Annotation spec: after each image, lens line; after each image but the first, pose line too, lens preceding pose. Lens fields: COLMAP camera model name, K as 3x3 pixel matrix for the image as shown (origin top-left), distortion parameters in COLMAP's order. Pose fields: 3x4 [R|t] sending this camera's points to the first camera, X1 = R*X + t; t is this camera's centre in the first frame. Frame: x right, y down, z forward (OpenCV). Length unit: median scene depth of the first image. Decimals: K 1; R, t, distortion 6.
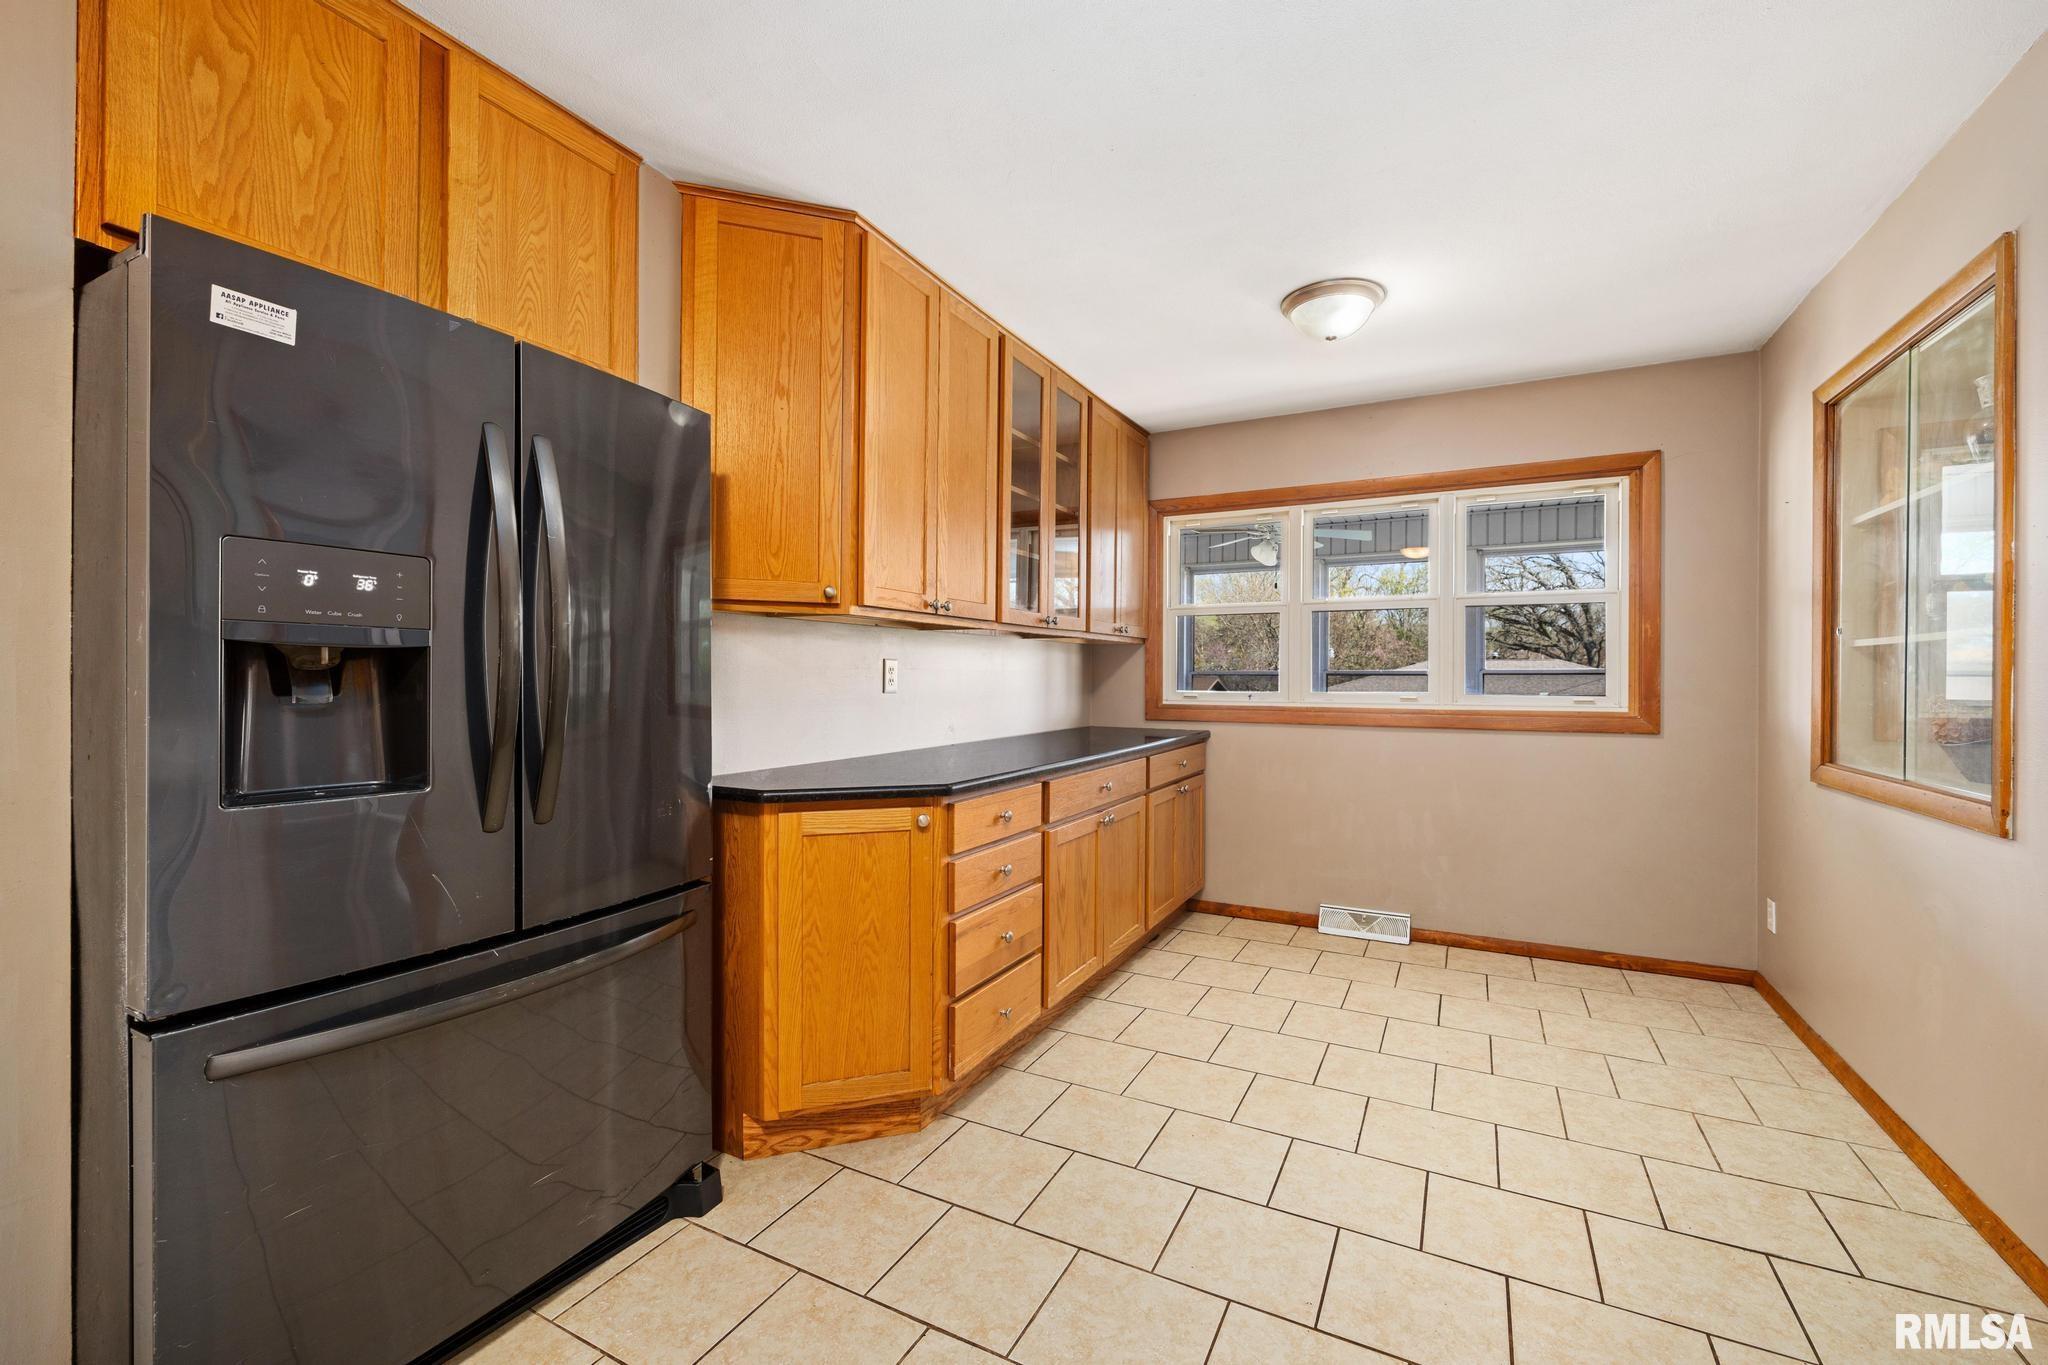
lens RADIAL K [[836.3, 0, 1019.9], [0, 836.3, 682.0], [0, 0, 1]] dist [-0.003844, -0.000074]
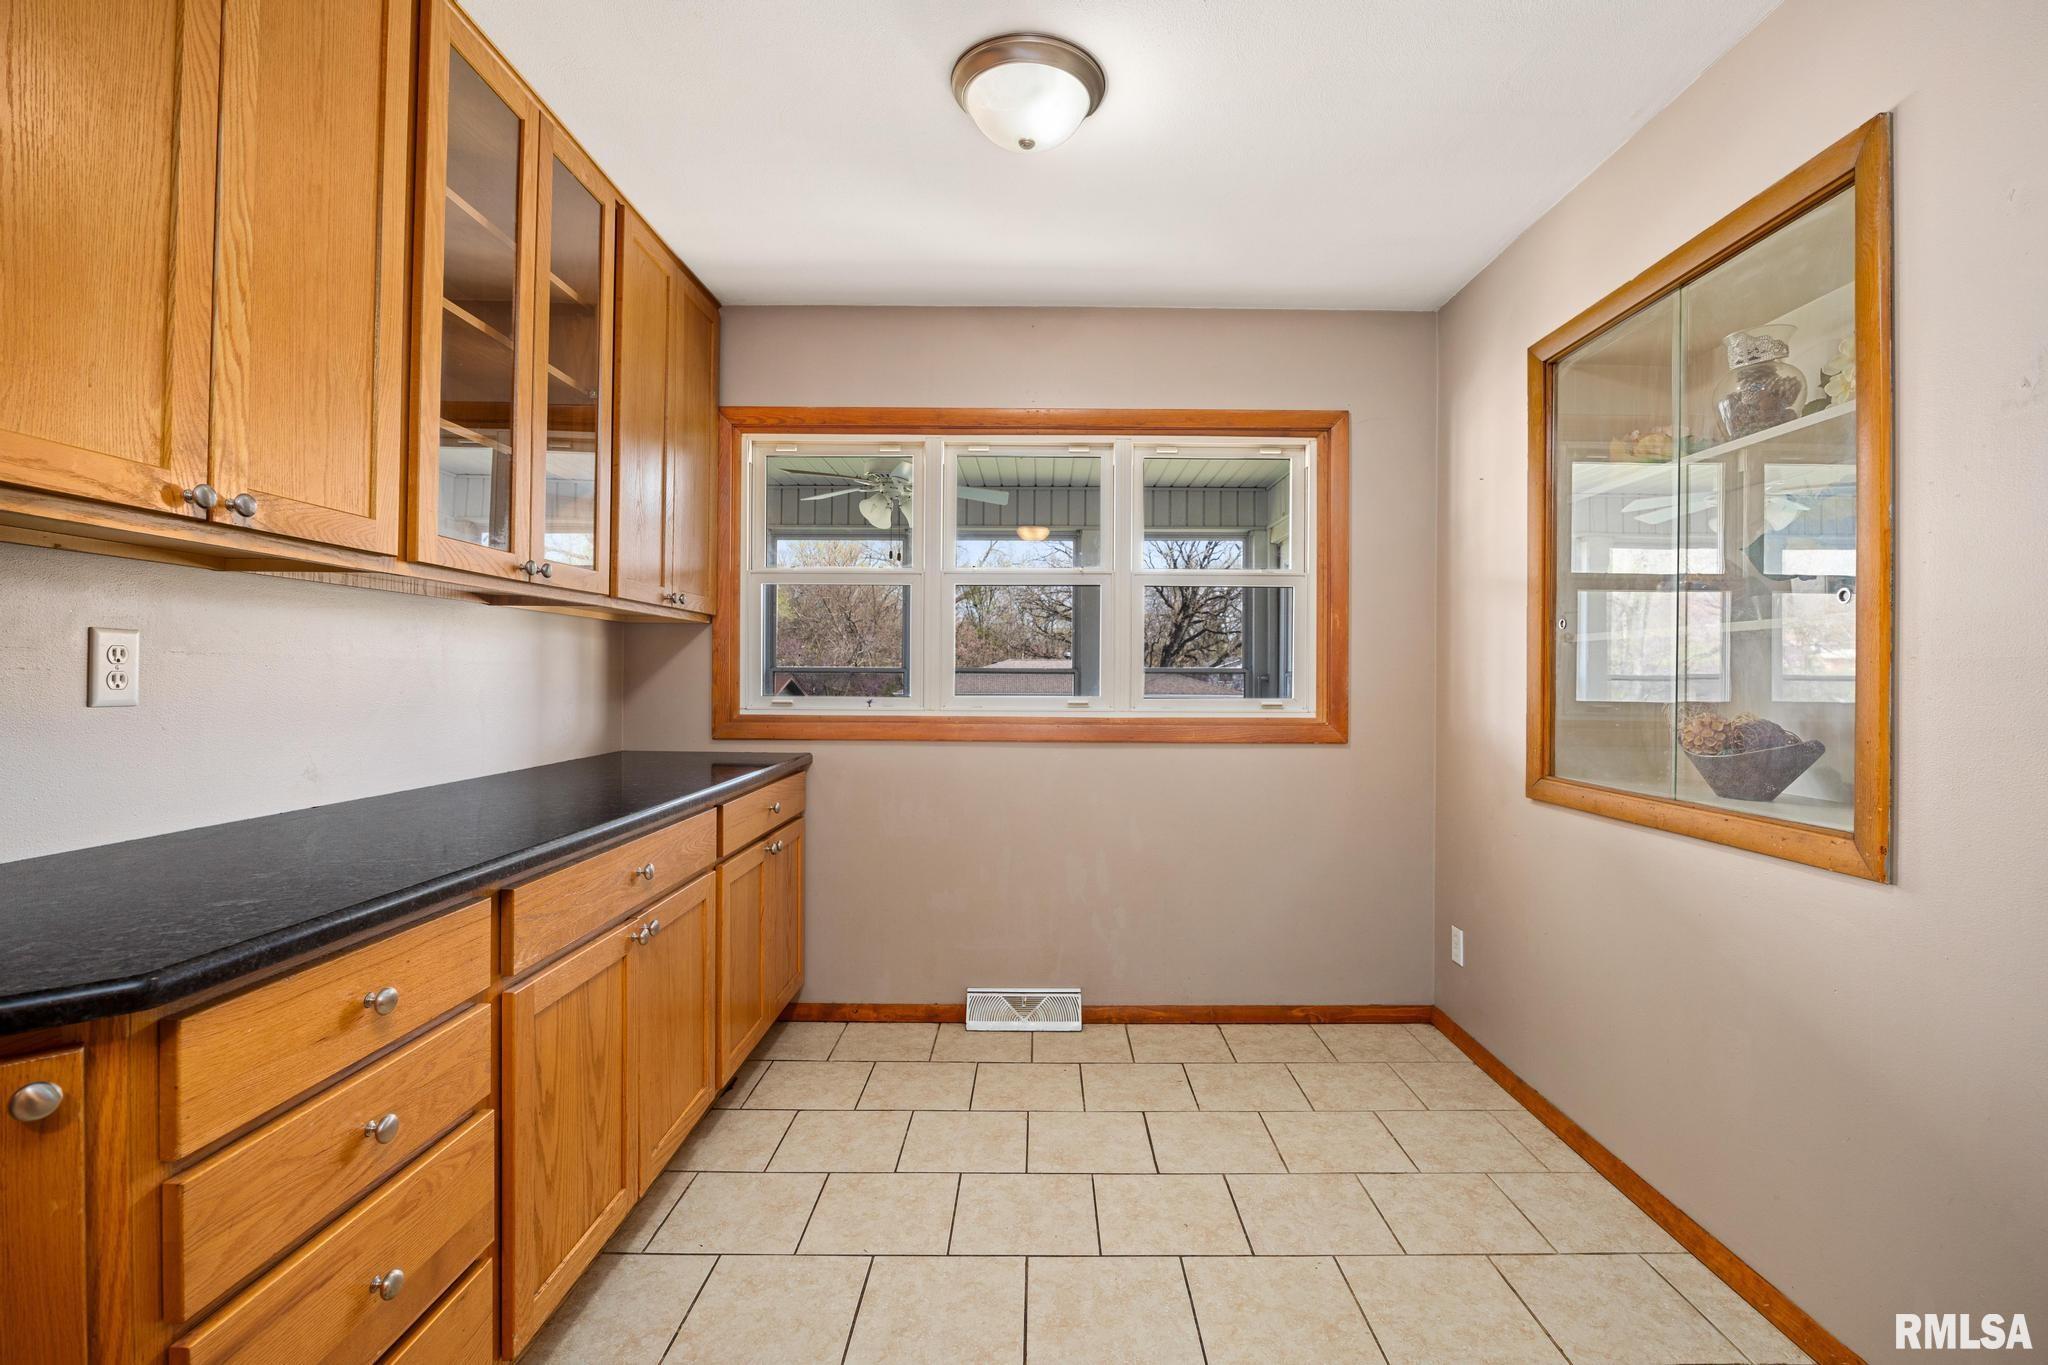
lens RADIAL K [[941.2, 0, 1051.6], [0, 941.2, 683.4], [0, 0, 1]] dist [-0.013480, 0.000491]
pose [[0.876331, 0.000415, 0.481710, 0.037042], [-0.001563, 0.999997, 0.001981, -0.000495], [-0.481708, -0.002489, 0.876328, 0.298012]]
